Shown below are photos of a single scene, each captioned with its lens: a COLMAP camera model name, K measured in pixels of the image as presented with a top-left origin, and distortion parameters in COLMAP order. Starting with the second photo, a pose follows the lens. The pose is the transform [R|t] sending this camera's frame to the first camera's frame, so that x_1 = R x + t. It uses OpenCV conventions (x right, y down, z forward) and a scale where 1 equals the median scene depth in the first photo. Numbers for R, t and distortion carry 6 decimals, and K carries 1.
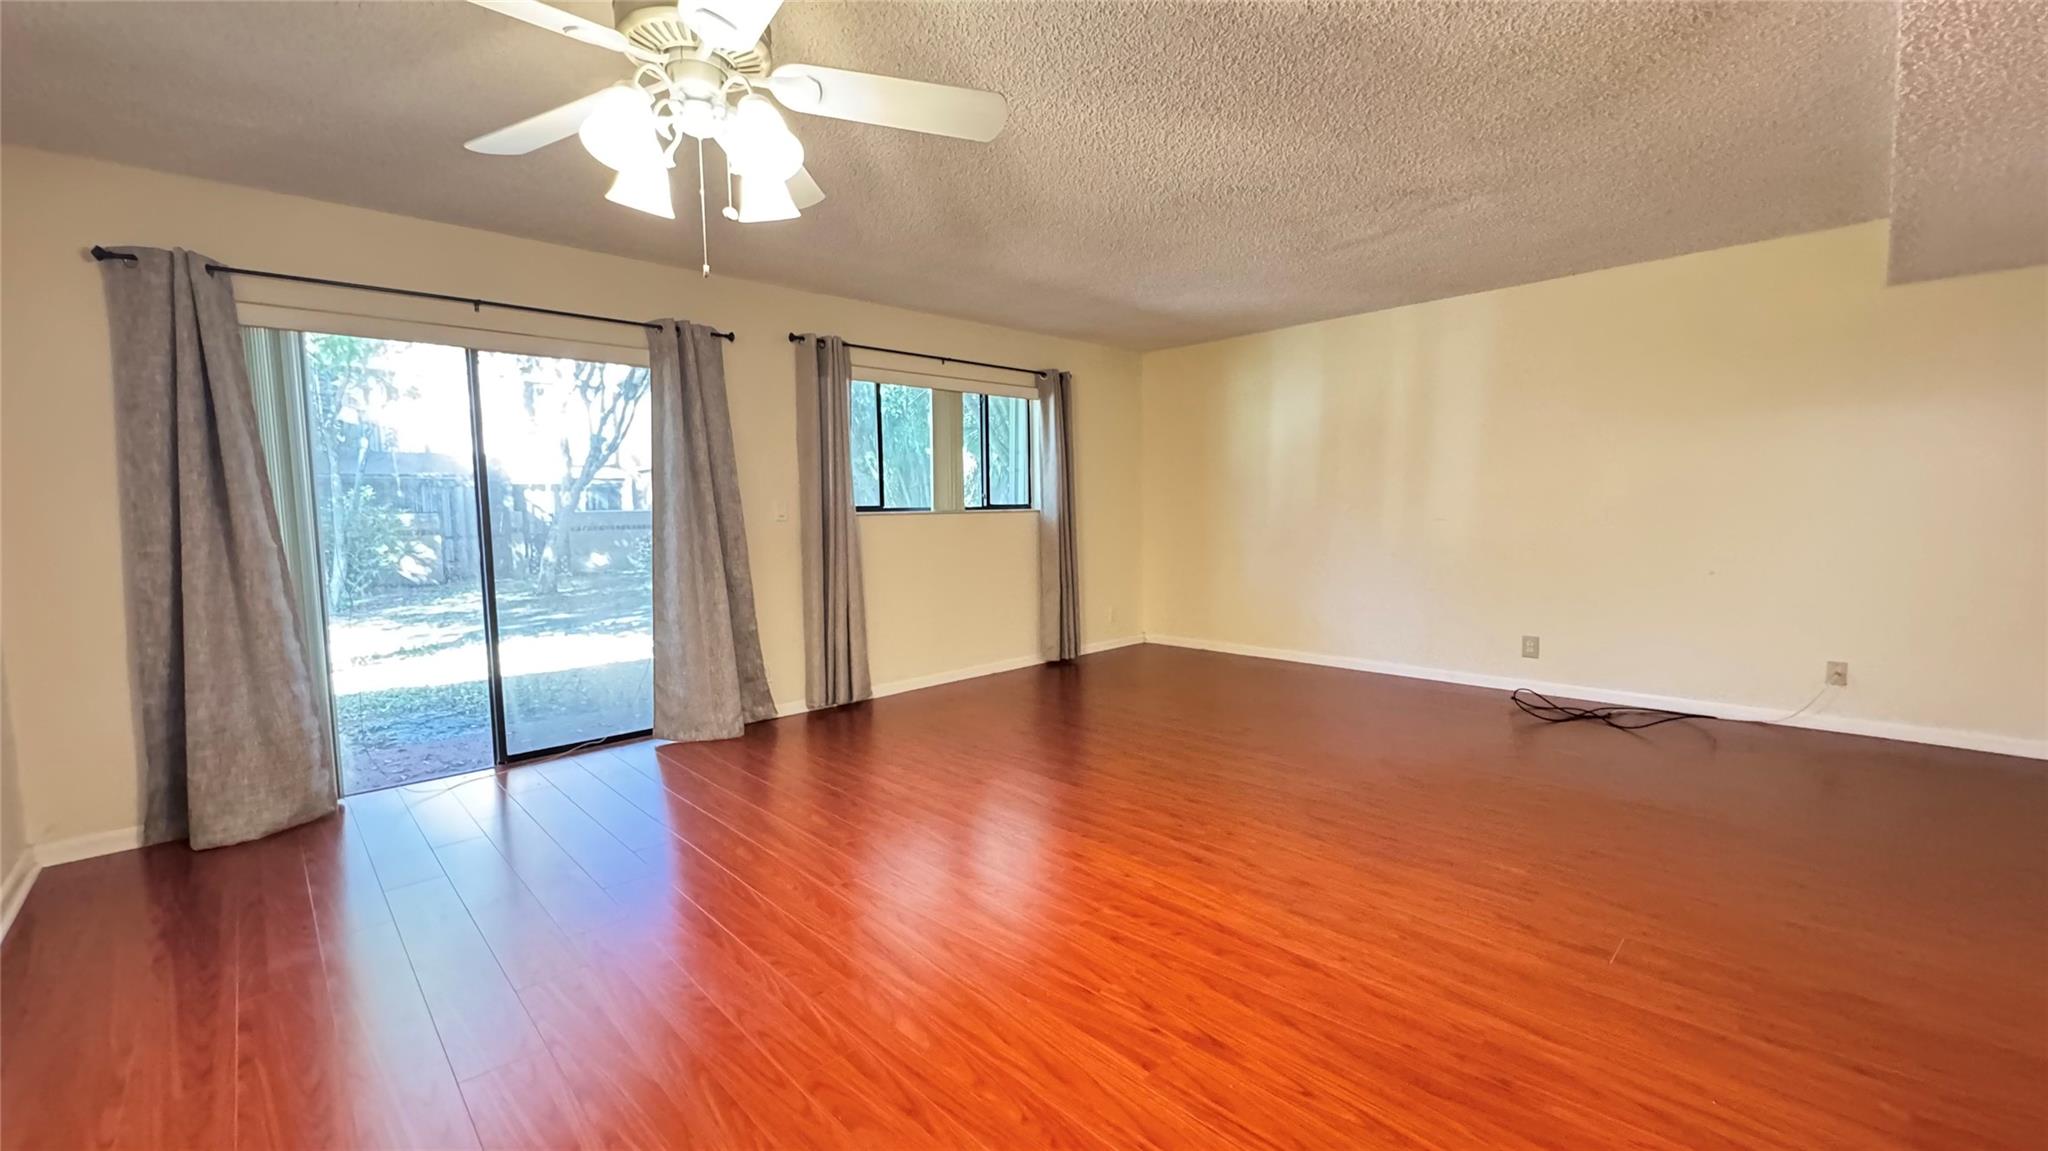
lens RADIAL K [[813.4, 0, 1024.0], [0, 813.4, 575.5], [0, 0, 1]] dist [-0.004611, 0.000260]
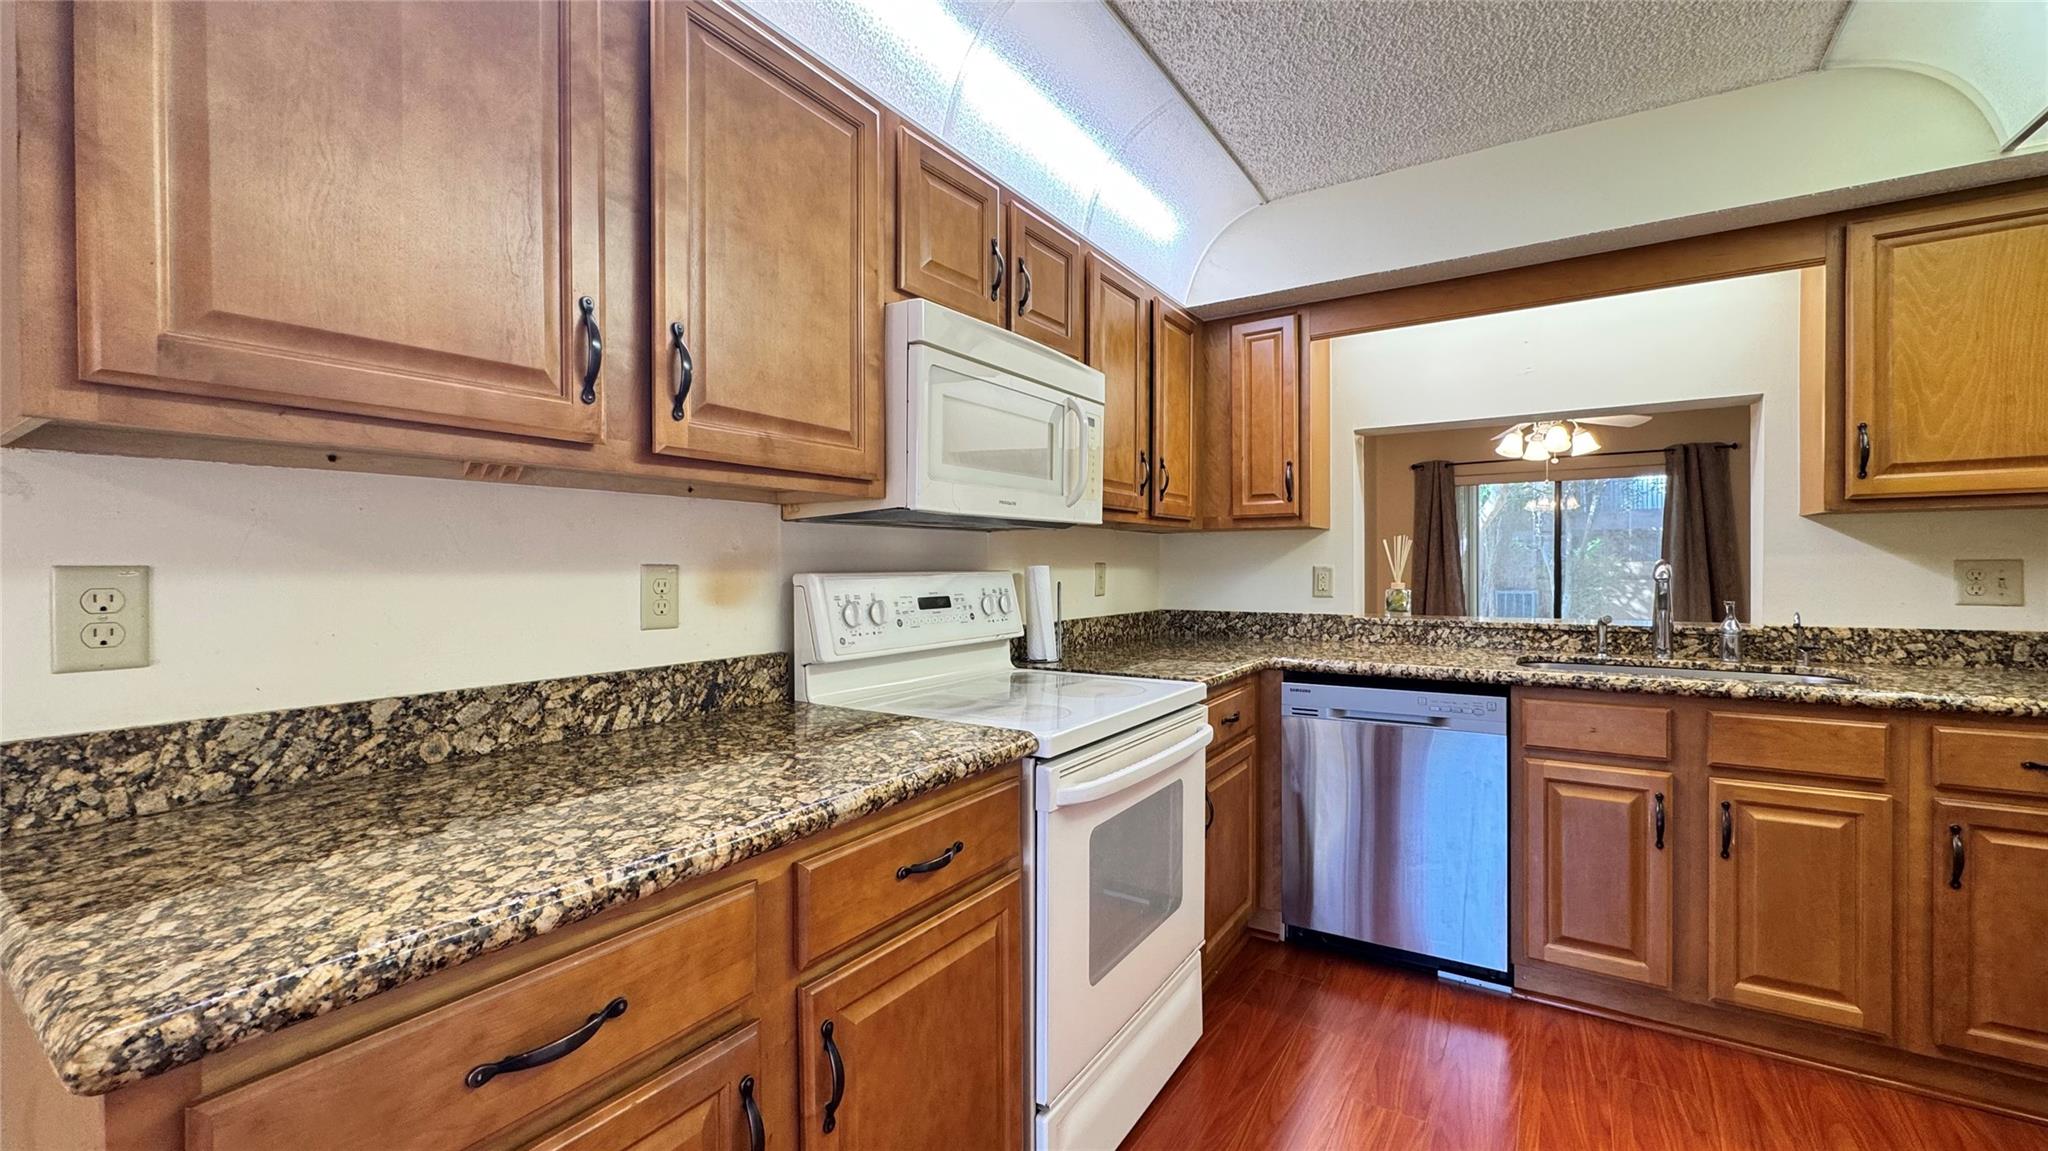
lens RADIAL K [[813.4, 0, 1024.0], [0, 813.4, 575.5], [0, 0, 1]] dist [-0.004611, 0.000260]
pose [[0.220998, 0.027659, -0.974882, 0.675806], [-0.083021, 0.996503, 0.009453, 0.022009], [0.971734, 0.078847, 0.222521, -0.461275]]
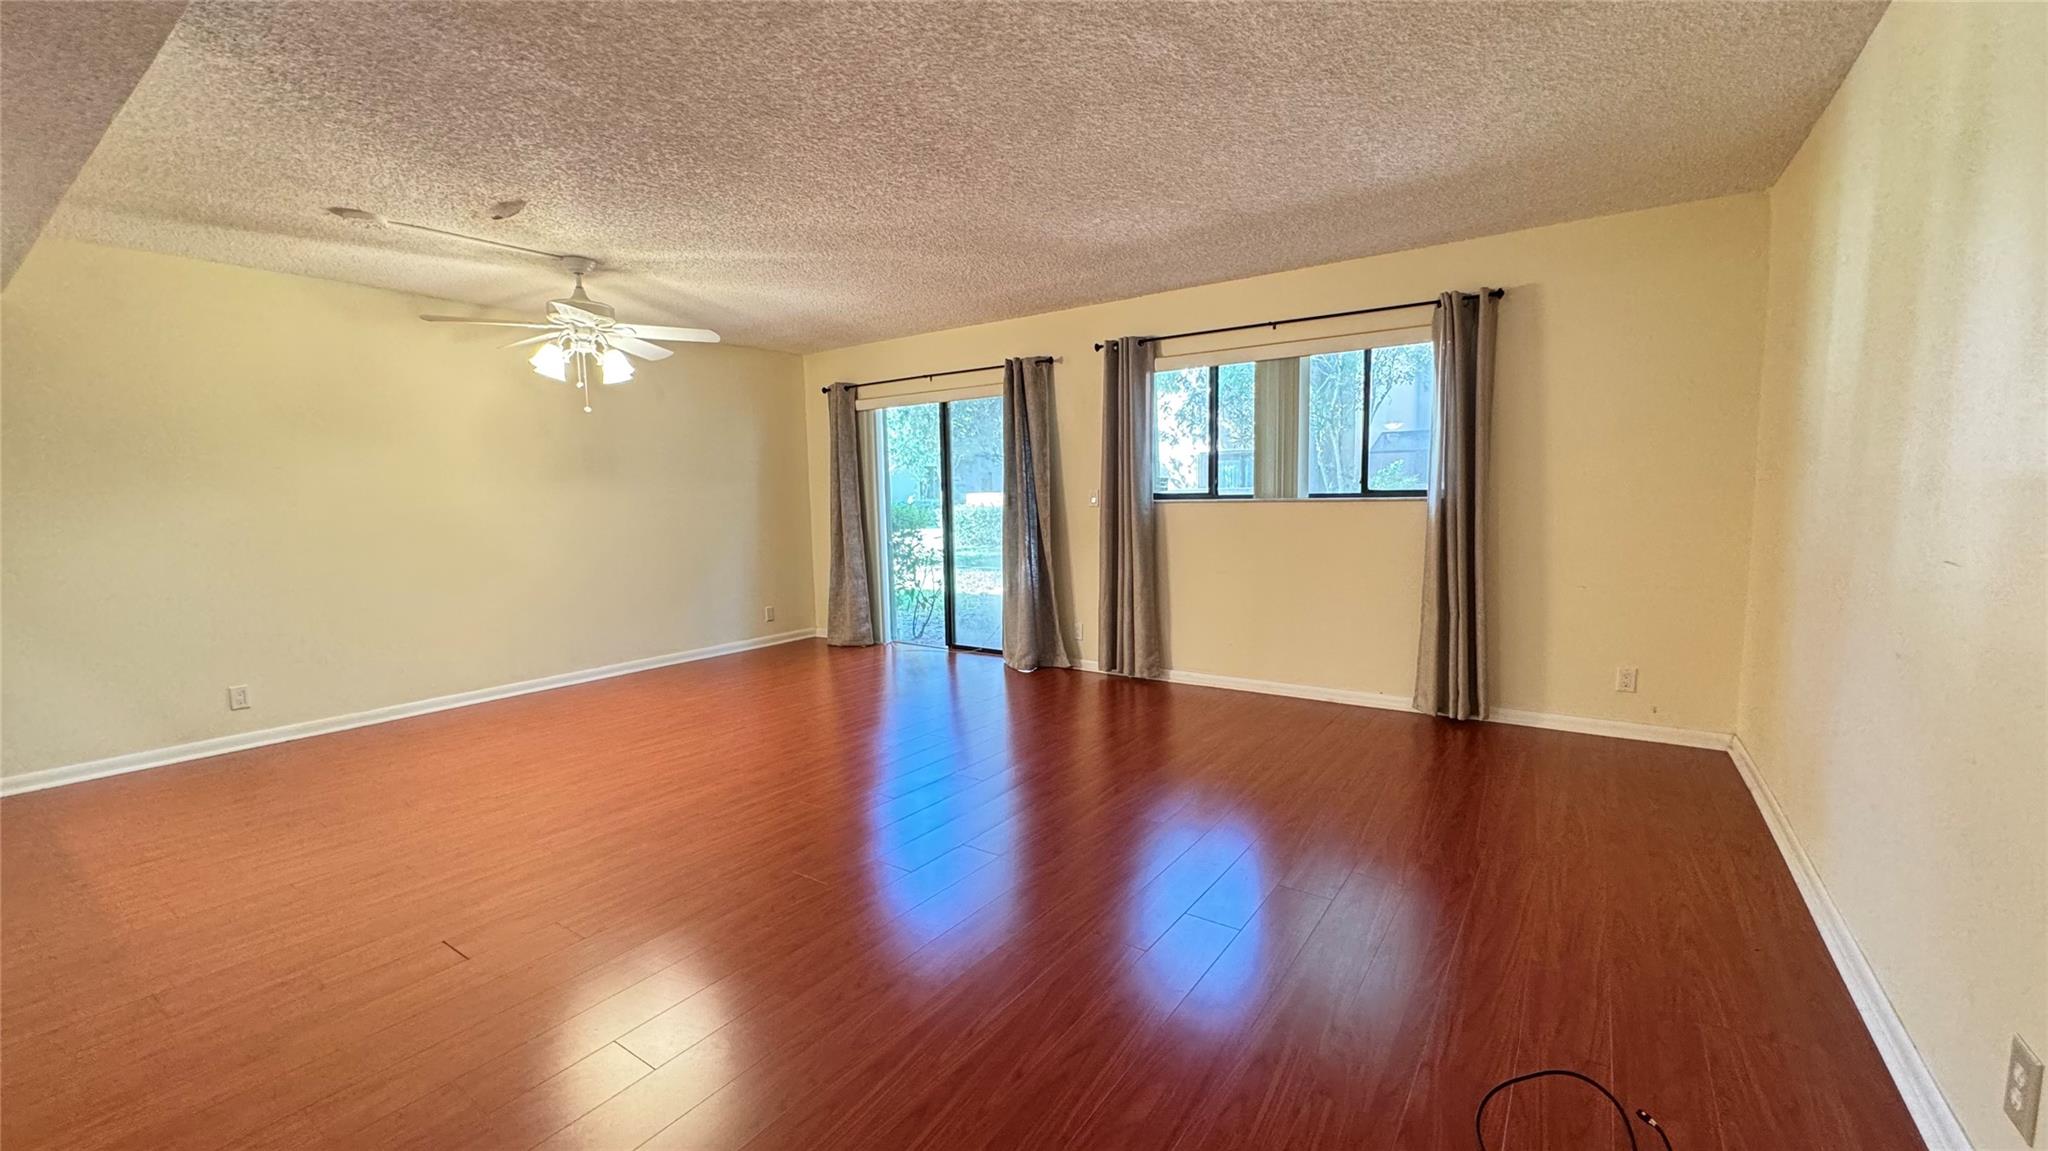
lens RADIAL K [[813.4, 0, 1024.0], [0, 813.4, 575.5], [0, 0, 1]] dist [-0.004611, 0.000260]
pose [[0.195221, 0.107372, -0.974864, 0.784886], [-0.068078, 0.993075, 0.095745, -0.069856], [0.978394, 0.047675, 0.201179, 0.636396]]
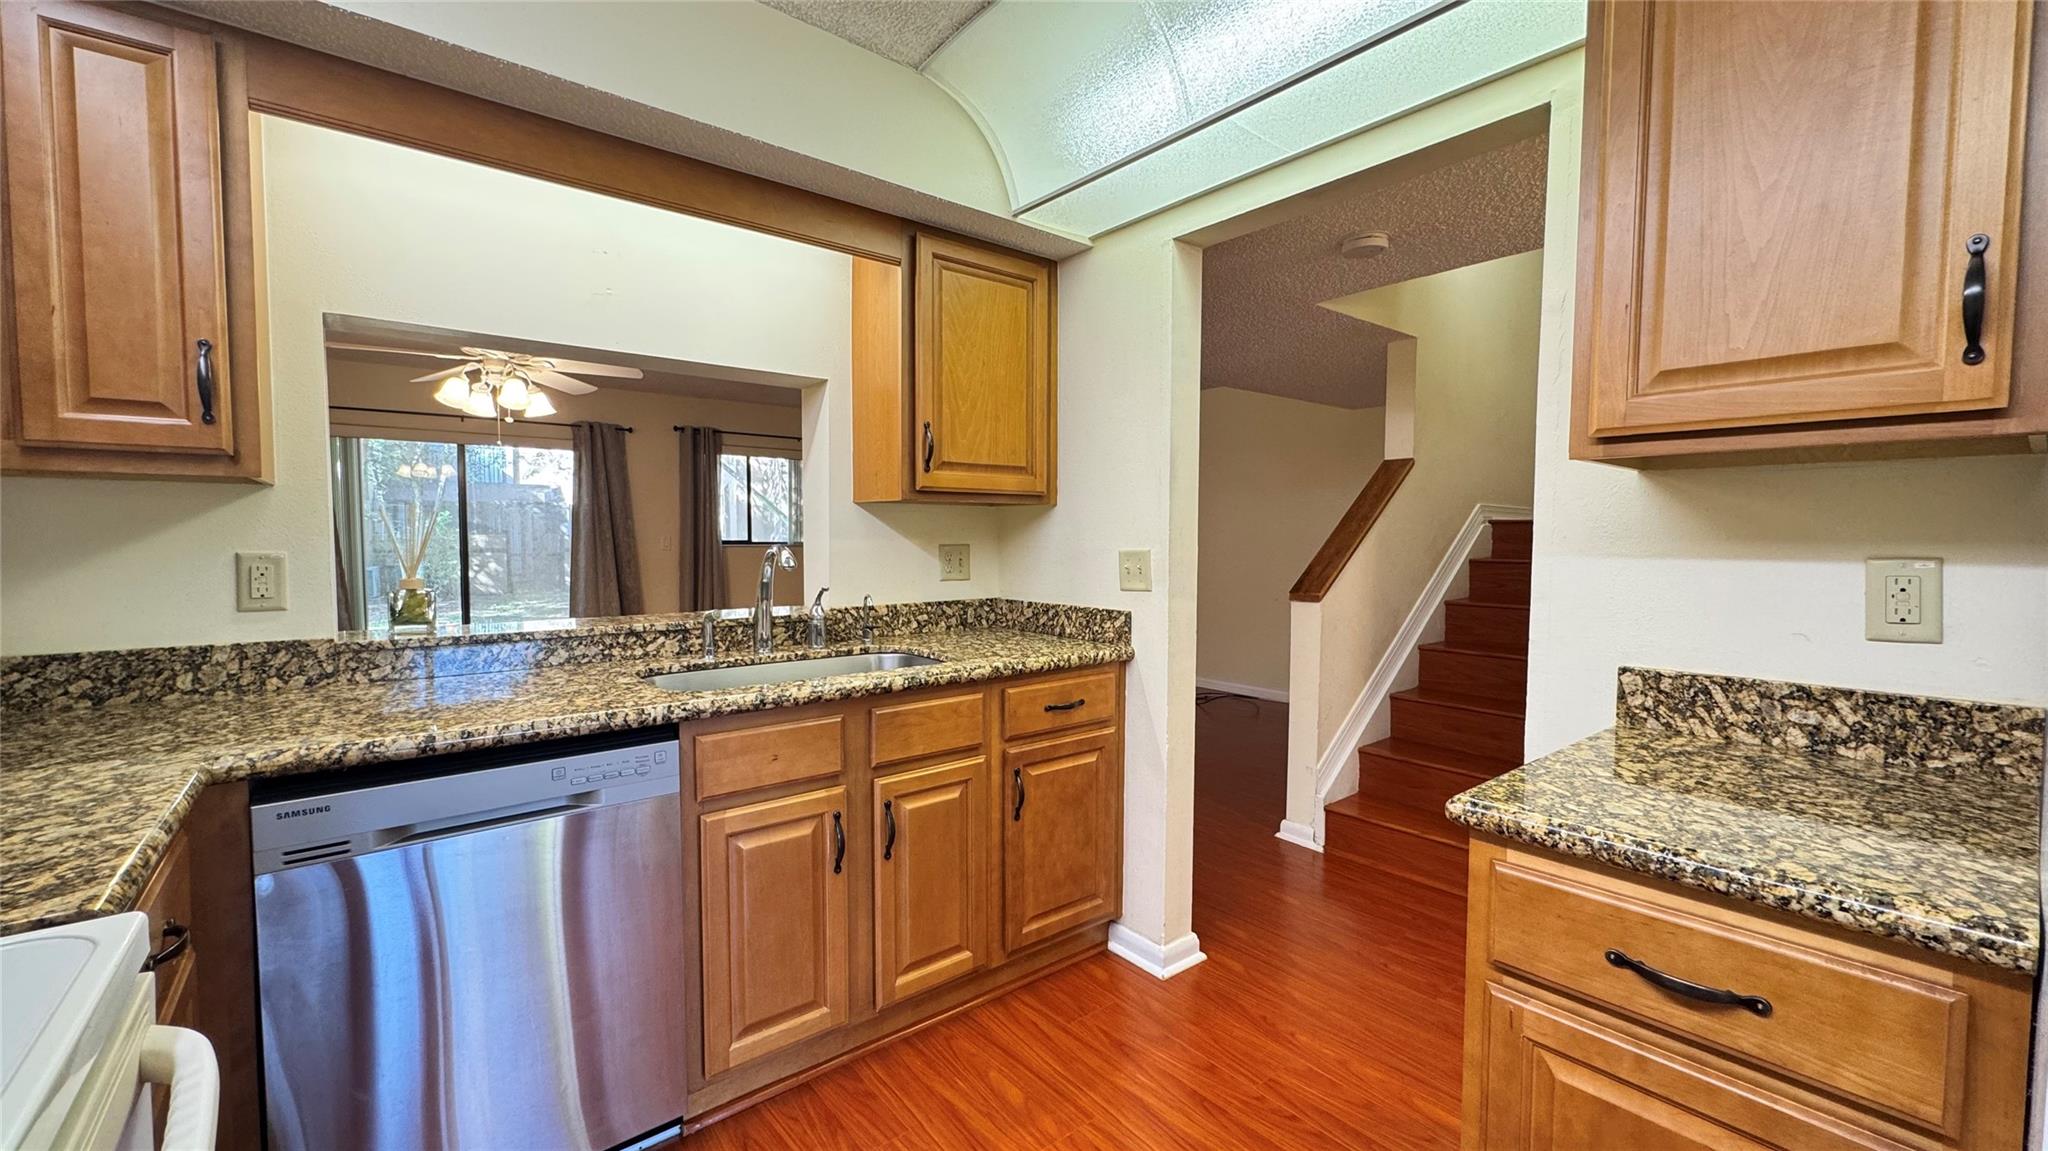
lens RADIAL K [[813.4, 0, 1024.0], [0, 813.4, 575.5], [0, 0, 1]] dist [-0.004611, 0.000260]
pose [[0.996327, 0.023990, -0.082202, 0.454755], [-0.026993, 0.999001, -0.035607, 0.014031], [0.081266, 0.037695, 0.995979, -0.406447]]
